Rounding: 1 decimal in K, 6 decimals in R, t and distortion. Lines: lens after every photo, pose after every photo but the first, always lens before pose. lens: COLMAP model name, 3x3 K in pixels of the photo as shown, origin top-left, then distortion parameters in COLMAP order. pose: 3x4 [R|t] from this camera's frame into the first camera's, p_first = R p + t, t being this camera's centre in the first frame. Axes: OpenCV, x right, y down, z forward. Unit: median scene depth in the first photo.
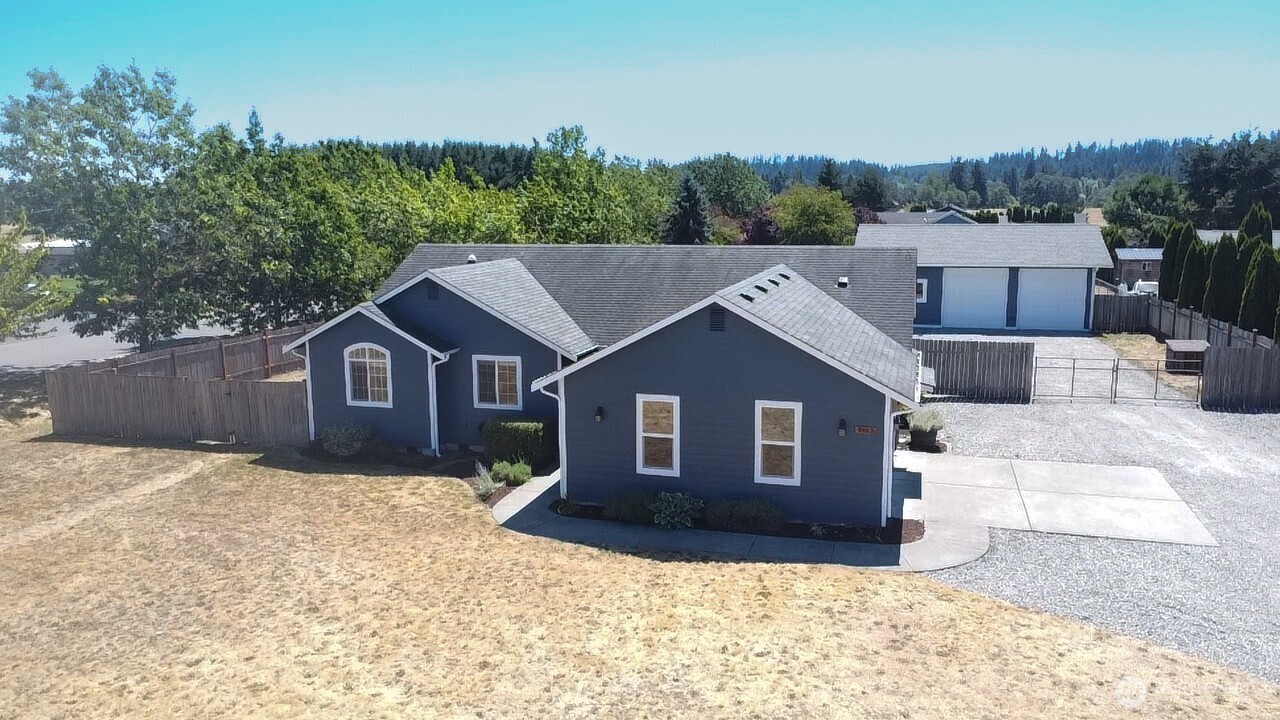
lens RADIAL K [[946.5, 0, 632.4], [0, 946.5, 358.6], [0, 0, 1]] dist [0.006424, 0.004958]
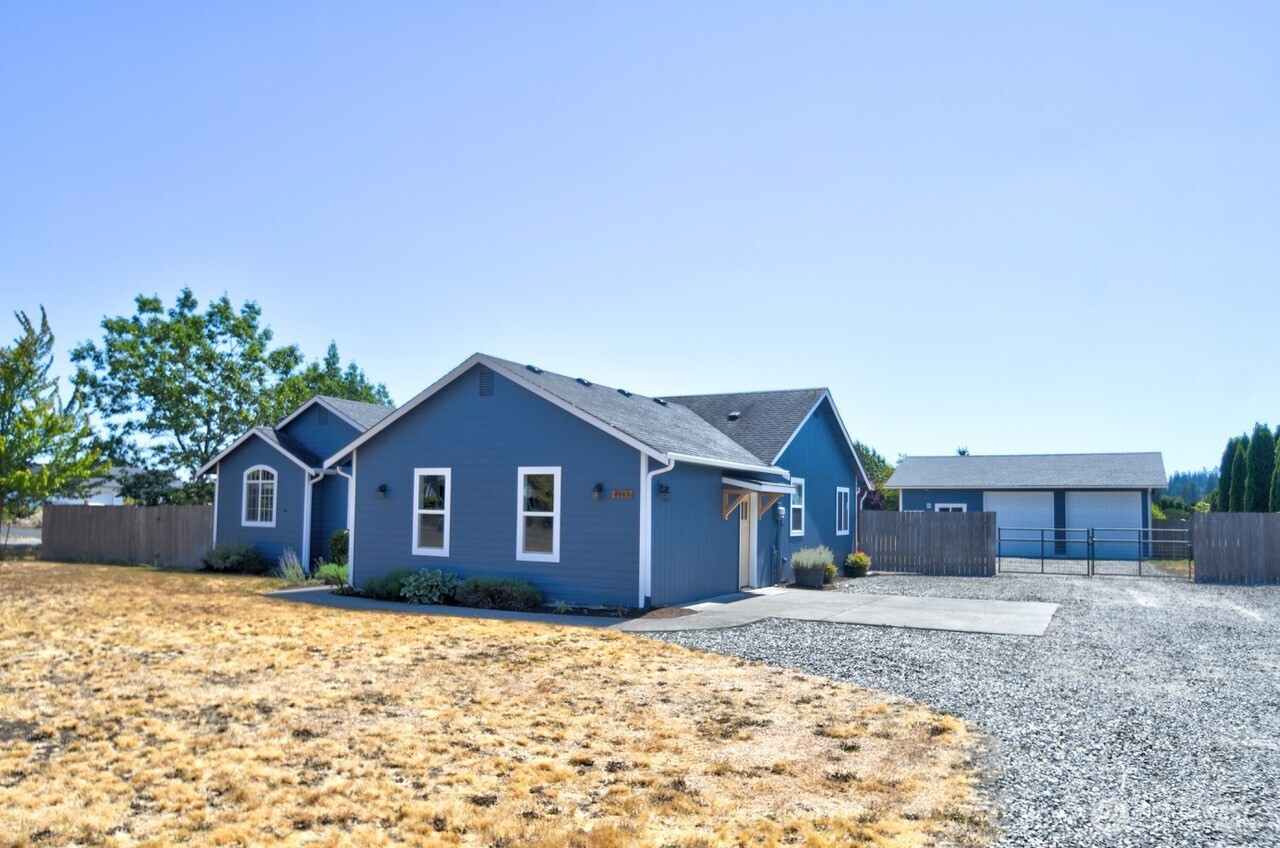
lens RADIAL K [[892.7, 0, 602.1], [0, 892.7, 465.8], [0, 0, 1]] dist [-0.053451, 0.002224]
pose [[0.974298, 0.012087, -0.224937, 0.325802], [-0.060264, 0.976148, -0.208574, 0.176462], [0.217050, 0.216769, 0.951788, 0.162708]]
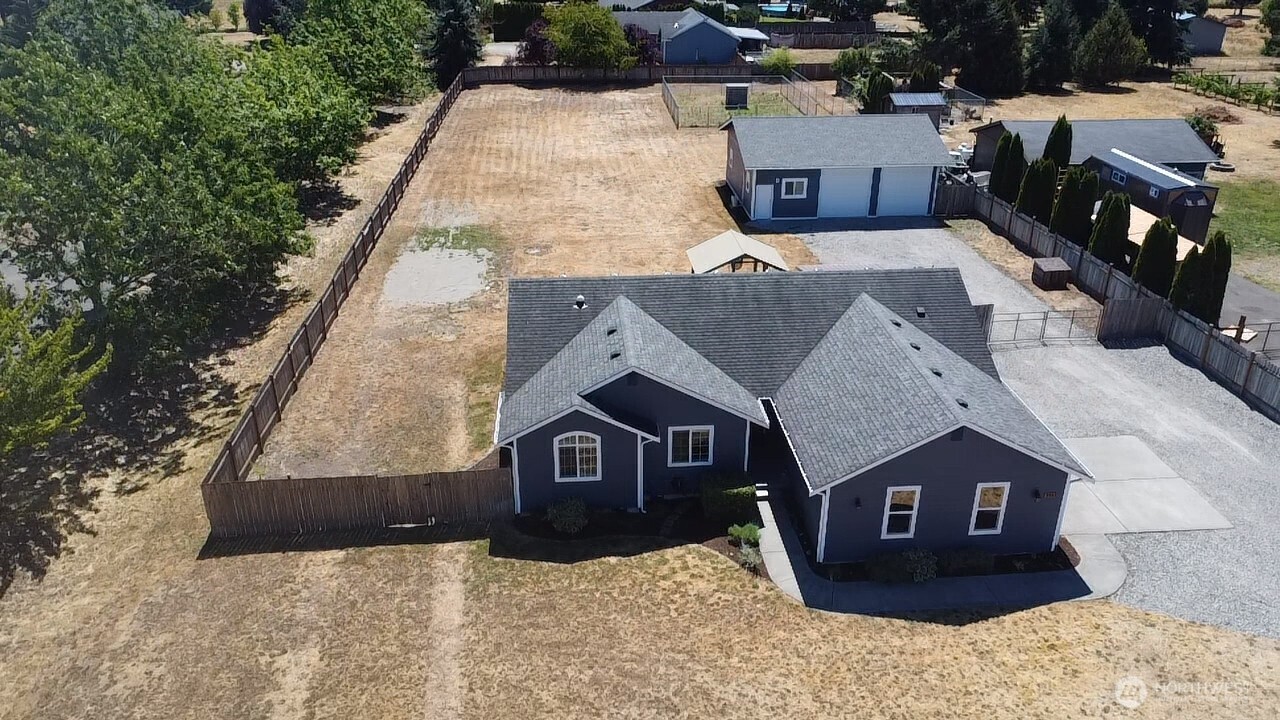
lens RADIAL K [[946.5, 0, 632.4], [0, 946.5, 358.6], [0, 0, 1]] dist [0.006424, 0.004958]
pose [[0.931587, -0.147596, 0.332205, -0.614939], [0.050433, 0.957502, 0.283984, -0.437956], [-0.360002, -0.247801, 0.899440, -0.001062]]
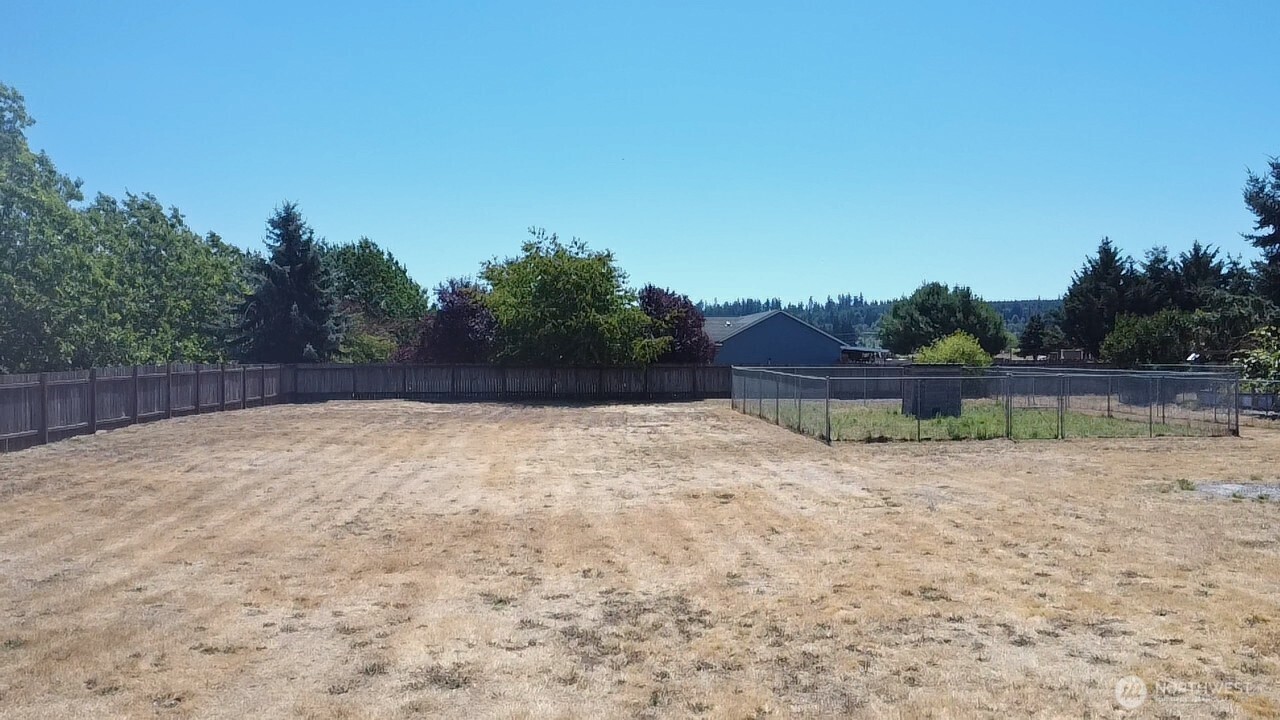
lens RADIAL K [[946.5, 0, 632.4], [0, 946.5, 358.6], [0, 0, 1]] dist [0.006424, 0.004958]
pose [[0.926581, 0.003041, 0.376084, 0.182625], [0.057235, 0.987180, -0.148995, -0.199271], [-0.371716, 0.159581, 0.914528, 2.319022]]
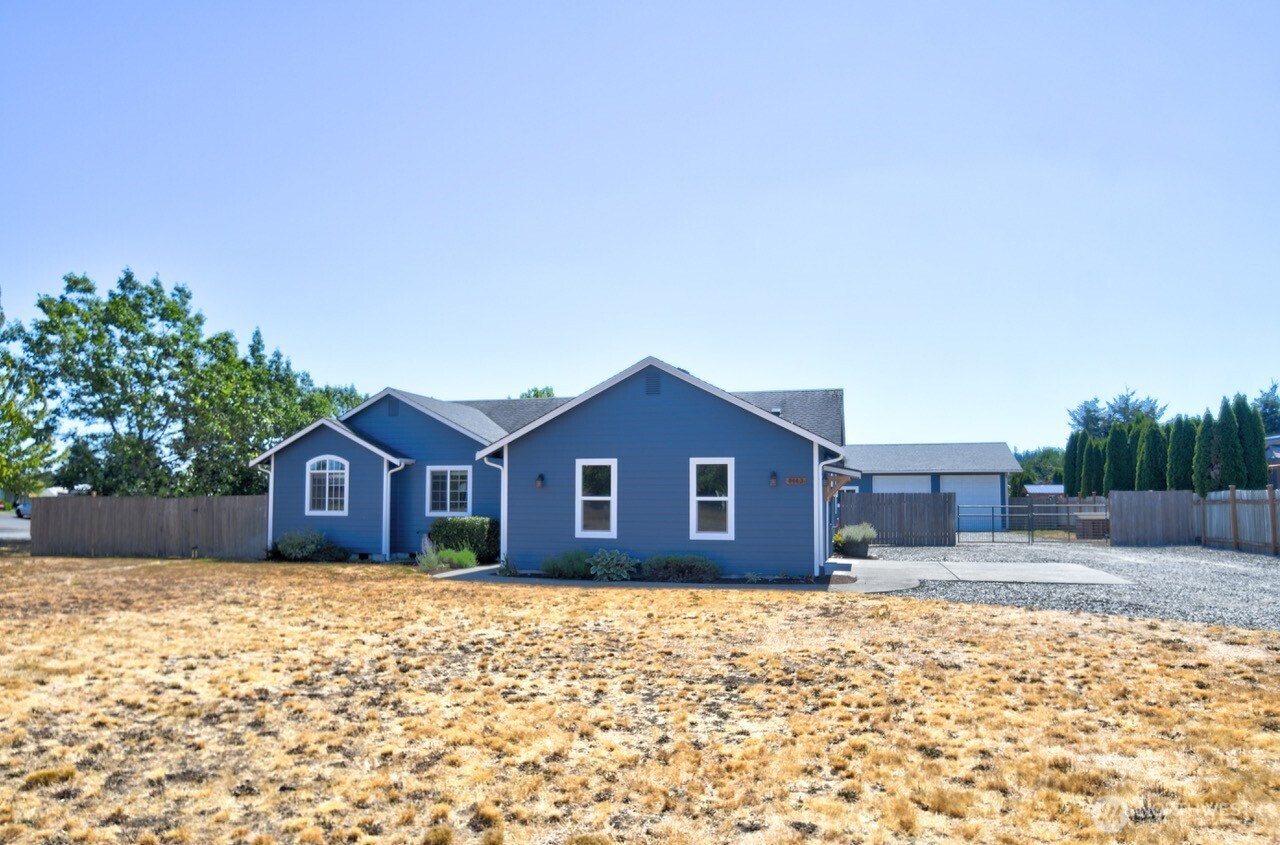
lens RADIAL K [[855.4, 0, 612.4], [0, 855.4, 455.3], [0, 0, 1]] dist [-0.041105, 0.000158]
pose [[0.999843, 0.011679, 0.013362, 0.026570], [-0.008564, 0.976989, -0.213116, 0.196695], [-0.015543, 0.212968, 0.976935, 0.068657]]
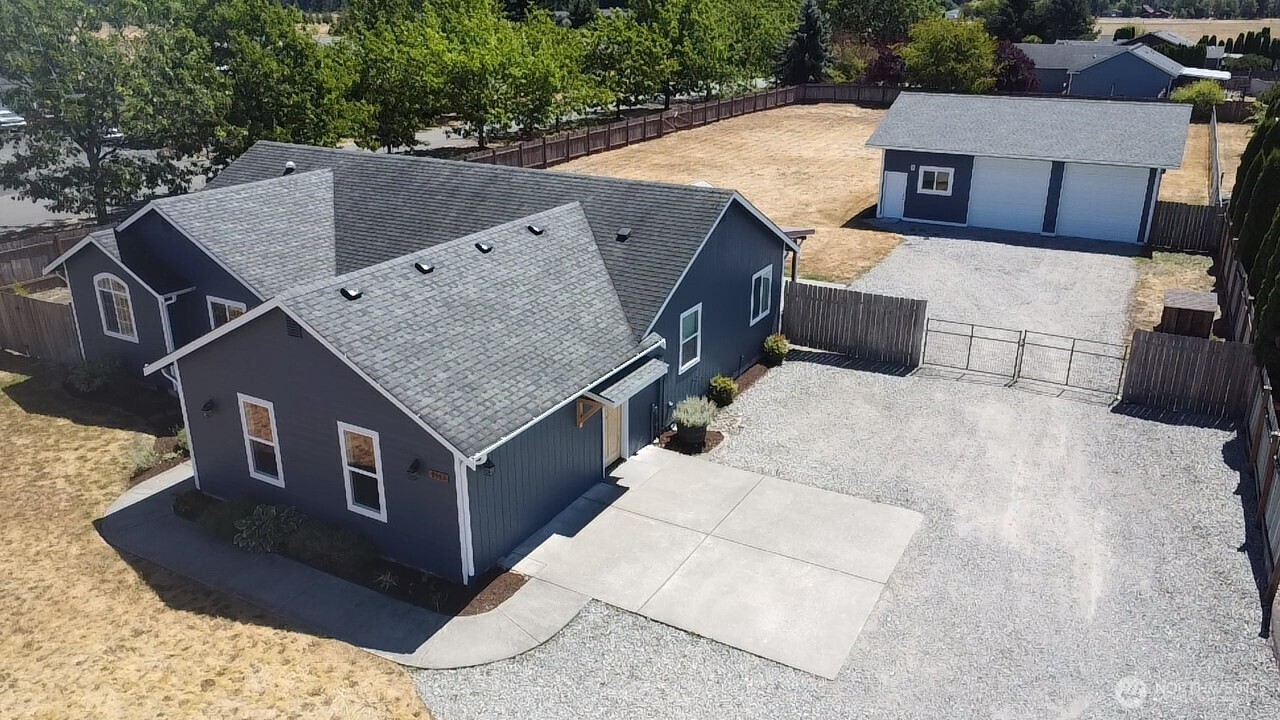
lens RADIAL K [[946.5, 0, 632.4], [0, 946.5, 358.6], [0, 0, 1]] dist [0.006424, 0.004958]
pose [[0.976312, 0.086469, -0.198339, 0.446157], [-0.045736, 0.978434, 0.201432, -0.156520], [0.211480, -0.187589, 0.959212, 0.206802]]
